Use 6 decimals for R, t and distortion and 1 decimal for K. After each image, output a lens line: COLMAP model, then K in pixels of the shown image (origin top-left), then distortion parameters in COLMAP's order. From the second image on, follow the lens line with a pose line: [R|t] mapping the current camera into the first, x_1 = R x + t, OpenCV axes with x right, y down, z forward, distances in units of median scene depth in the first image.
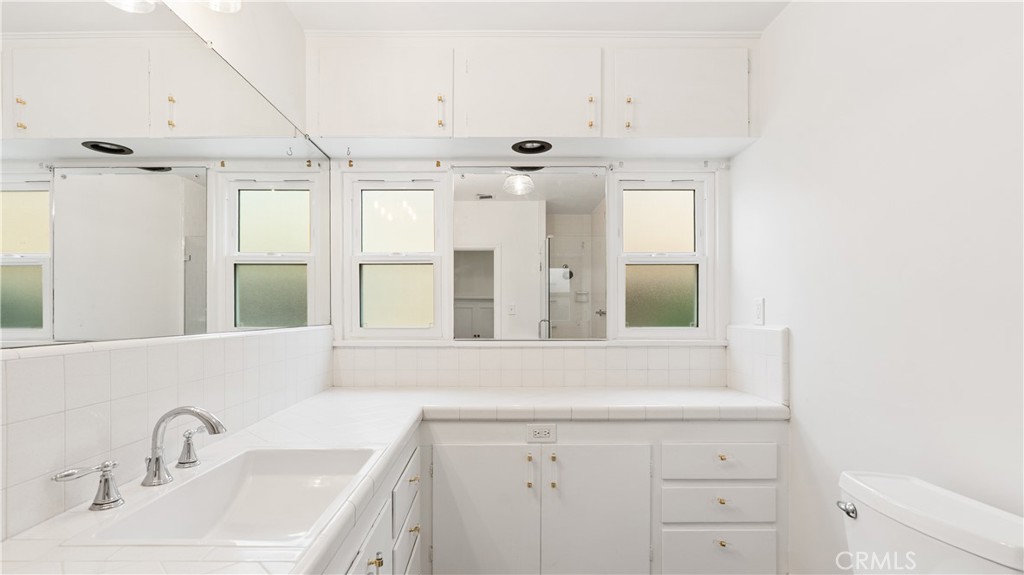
lens RADIAL K [[467.8, 0, 507.4], [0, 467.8, 307.8], [0, 0, 1]] dist [-0.001647, 0.000225]
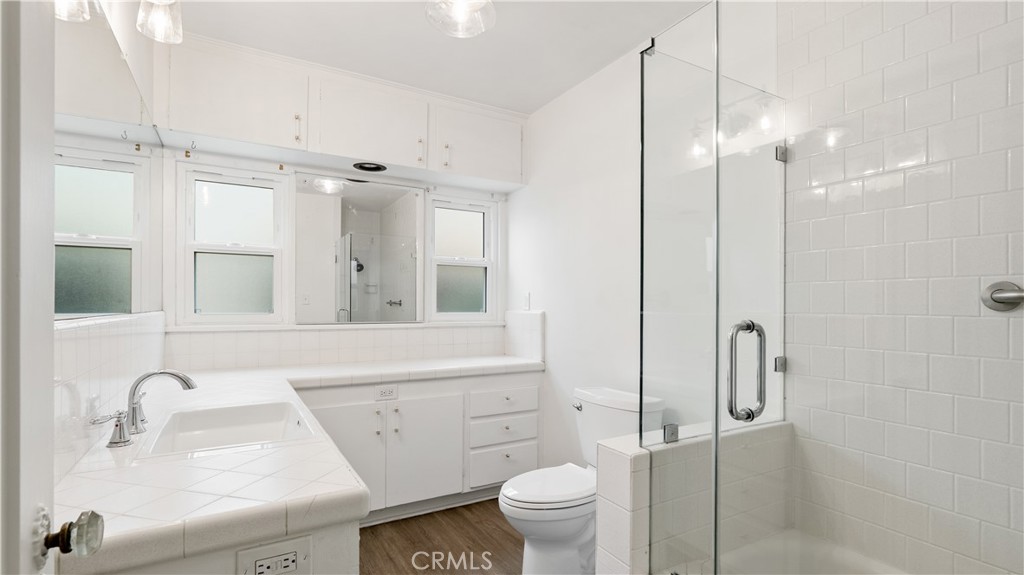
lens RADIAL K [[474.4, 0, 513.0], [0, 474.4, 292.3], [0, 0, 1]] dist [-0.002872, 0.000754]
pose [[0.864404, 0.019240, 0.502430, -0.238859], [-0.009407, 0.999712, -0.022099, 0.012366], [-0.502710, 0.014376, 0.864335, -0.263593]]
